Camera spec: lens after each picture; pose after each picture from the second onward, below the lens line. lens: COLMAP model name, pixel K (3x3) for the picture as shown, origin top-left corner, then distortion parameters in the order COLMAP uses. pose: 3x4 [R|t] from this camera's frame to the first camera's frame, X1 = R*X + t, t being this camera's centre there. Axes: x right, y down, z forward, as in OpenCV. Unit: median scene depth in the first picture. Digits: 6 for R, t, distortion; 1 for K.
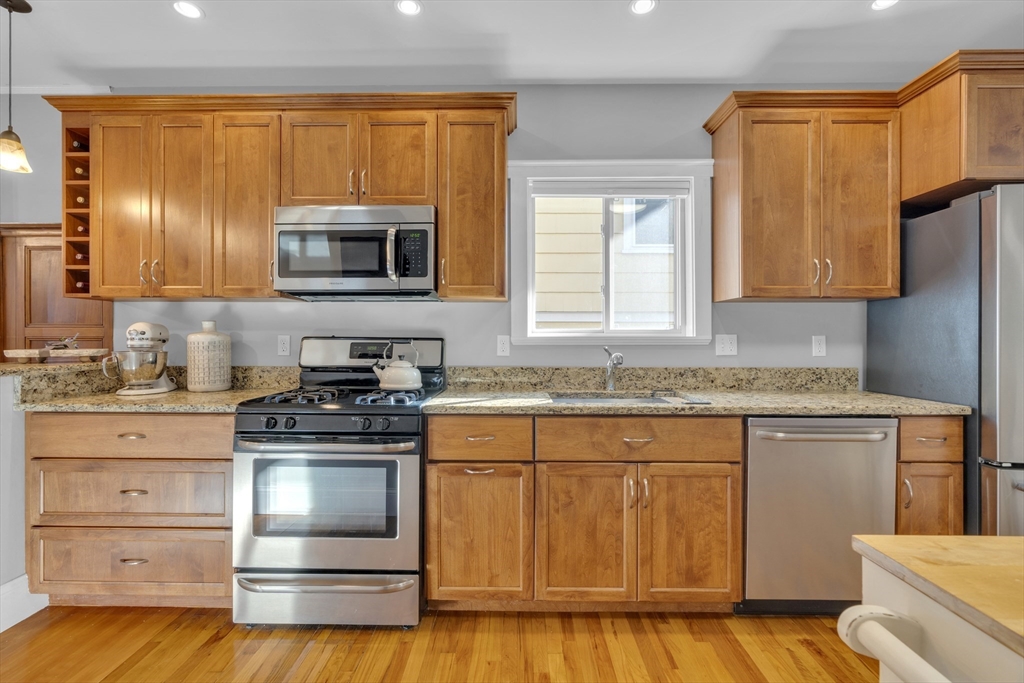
lens RADIAL K [[483.4, 0, 532.8], [0, 483.4, 338.2], [0, 0, 1]] dist [-0.008439, 0.003815]
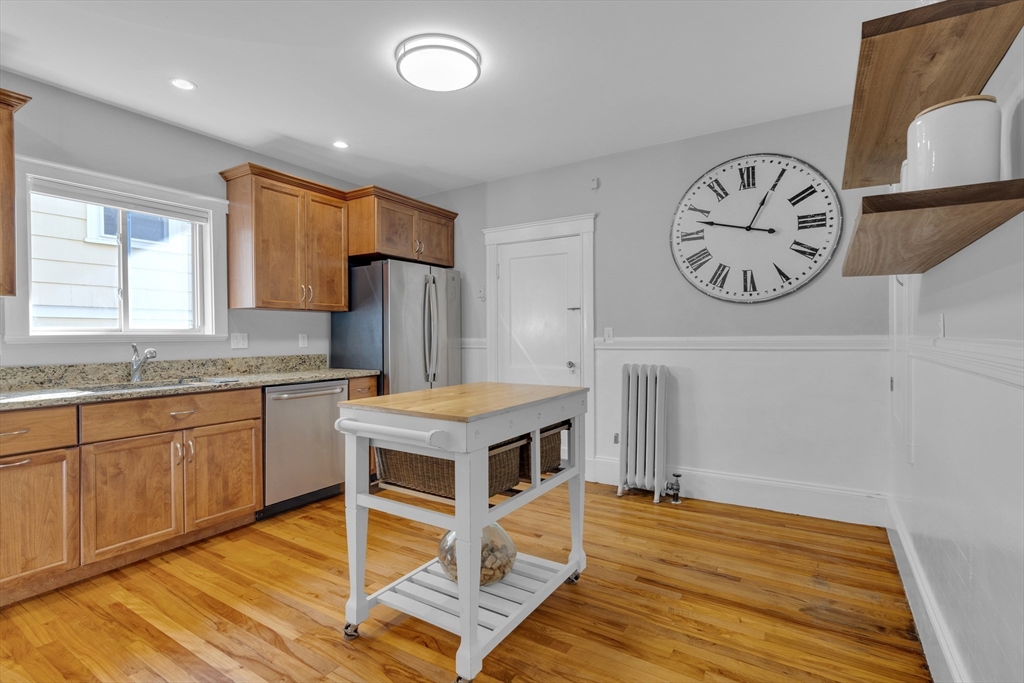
lens RADIAL K [[456.0, 0, 508.6], [0, 456.0, 340.8], [0, 0, 1]] dist [-0.004556, 0.002008]
pose [[0.548057, -0.014438, 0.836316, -0.331488], [0.004332, 0.999887, 0.014423, -0.001336], [-0.836430, -0.004282, 0.548058, -0.429086]]
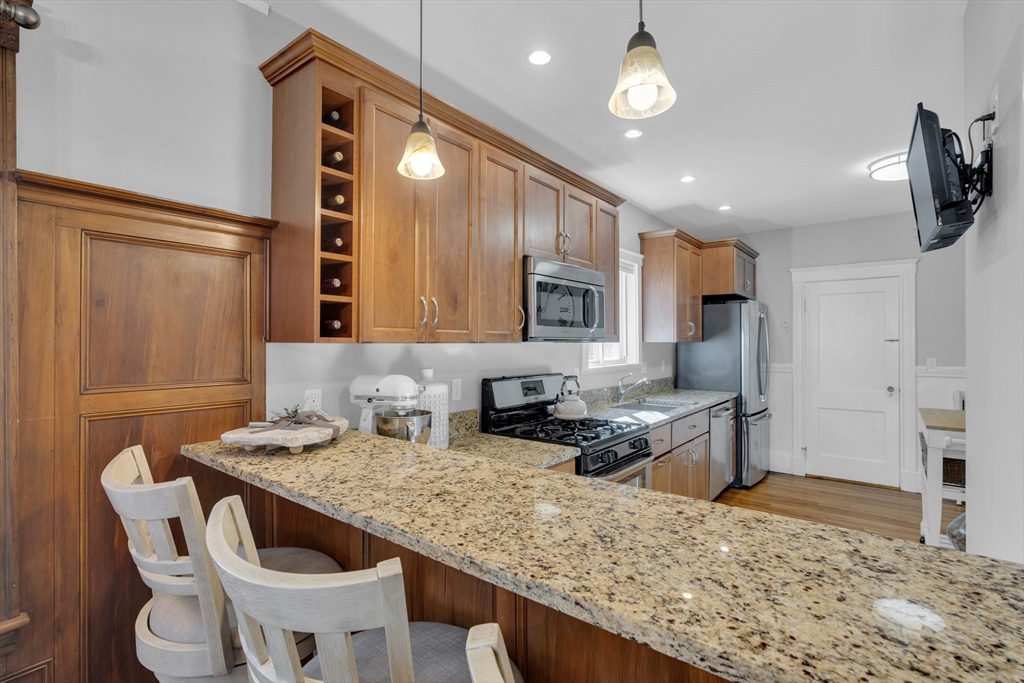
lens RADIAL K [[483.4, 0, 518.2], [0, 483.4, 341.6], [0, 0, 1]] dist [-0.008439, 0.003815]
pose [[0.596904, -0.001121, 0.802312, -1.536552], [-0.003102, 0.999988, 0.003705, -0.104541], [-0.802306, -0.004700, 0.596894, 0.448836]]
